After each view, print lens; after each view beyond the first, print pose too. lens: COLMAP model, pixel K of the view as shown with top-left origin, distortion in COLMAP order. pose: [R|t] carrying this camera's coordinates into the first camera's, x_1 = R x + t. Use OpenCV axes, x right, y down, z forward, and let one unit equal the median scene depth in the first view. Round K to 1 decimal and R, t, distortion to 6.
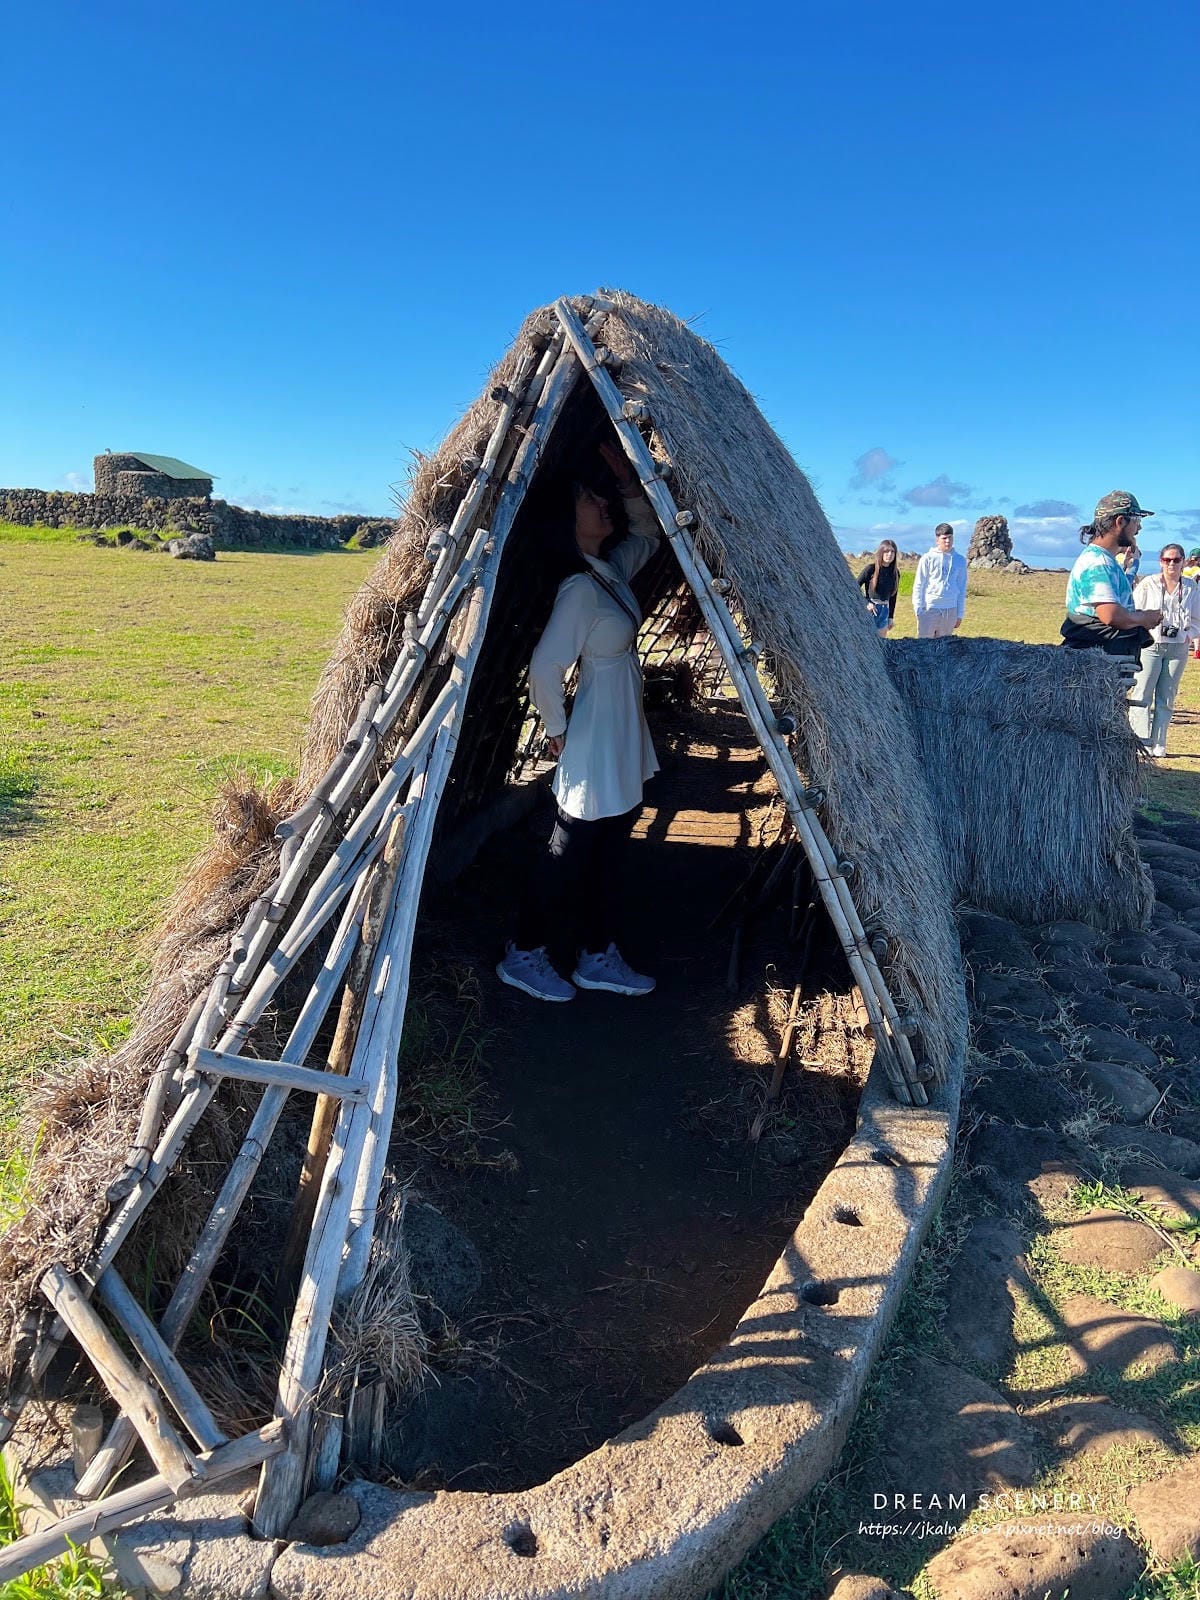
lens RADIAL K [[1331.9, 0, 596.2], [0, 1331.9, 817.3], [0, 0, 1]] dist [0.100107, -0.189514]
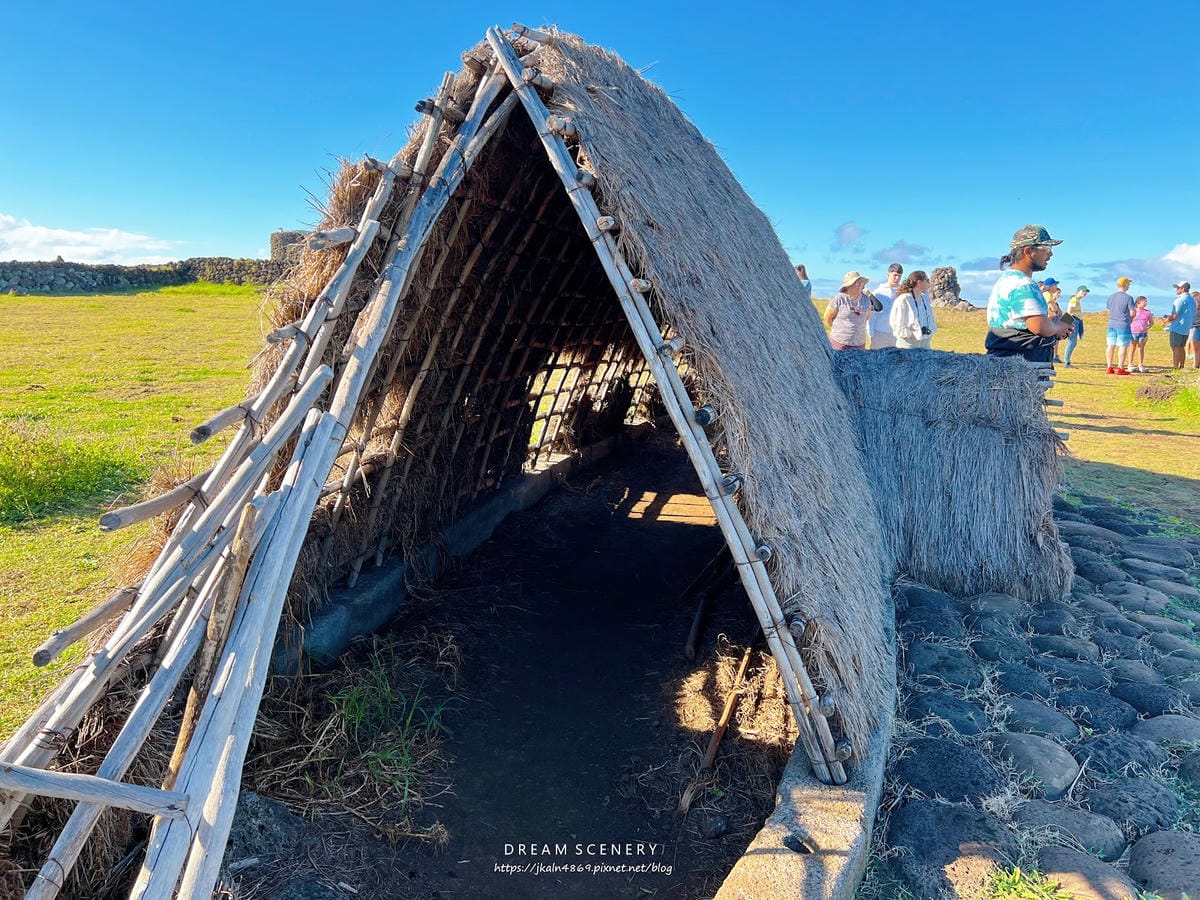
lens RADIAL K [[975.7, 0, 600.0], [0, 975.7, 450.0], [0, 0, 1]] dist [0.051408, -0.053360]
pose [[0.998122, -0.001860, -0.061231, 0.092650], [-0.001155, 0.998790, -0.049170, -0.003968], [0.061248, 0.049148, 0.996912, 0.197651]]
